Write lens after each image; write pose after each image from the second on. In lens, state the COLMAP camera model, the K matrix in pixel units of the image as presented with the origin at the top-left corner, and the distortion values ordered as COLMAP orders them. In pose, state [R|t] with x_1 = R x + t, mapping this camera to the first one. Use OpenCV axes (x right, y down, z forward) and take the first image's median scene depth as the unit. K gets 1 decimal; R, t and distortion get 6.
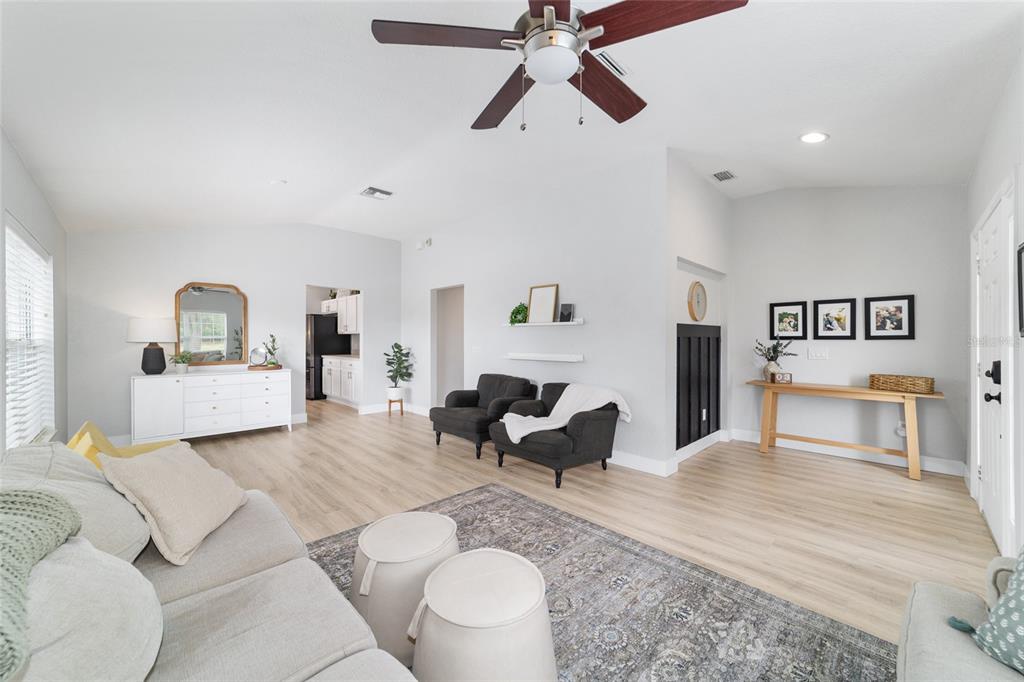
lens RADIAL K [[391.8, 0, 511.1], [0, 391.8, 339.3], [0, 0, 1]] dist [-0.001625, 0.000554]
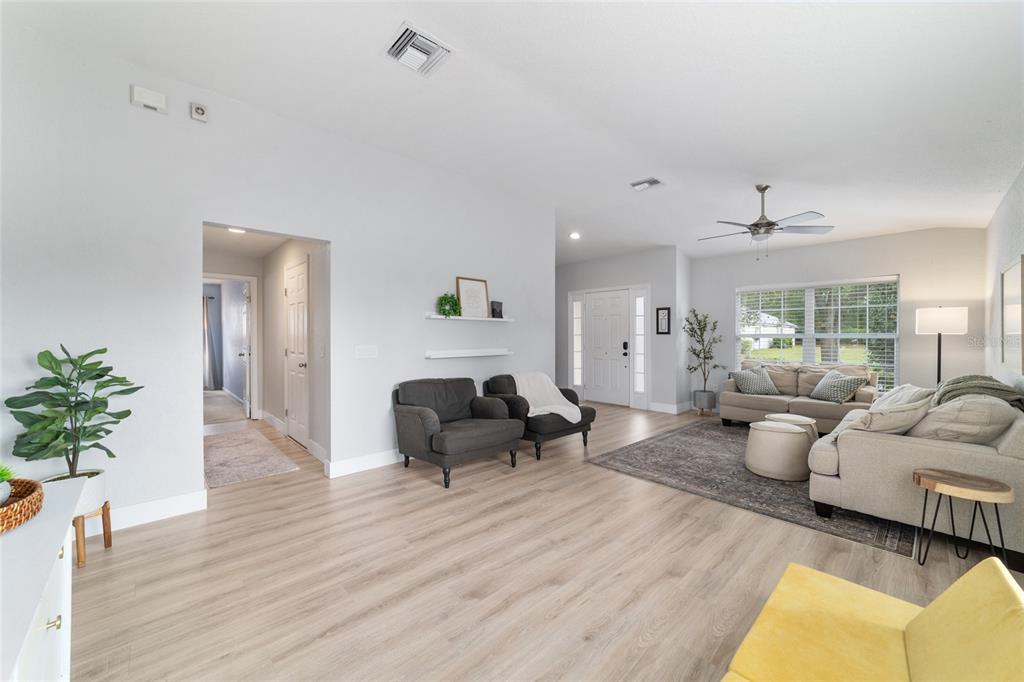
lens RADIAL K [[391.8, 0, 511.1], [0, 391.8, 339.3], [0, 0, 1]] dist [-0.001625, 0.000554]
pose [[0.015349, -0.011607, 0.999815, -1.047407], [-0.003444, 0.999926, 0.011661, 0.001148], [-0.999876, -0.003623, 0.015308, 1.060619]]
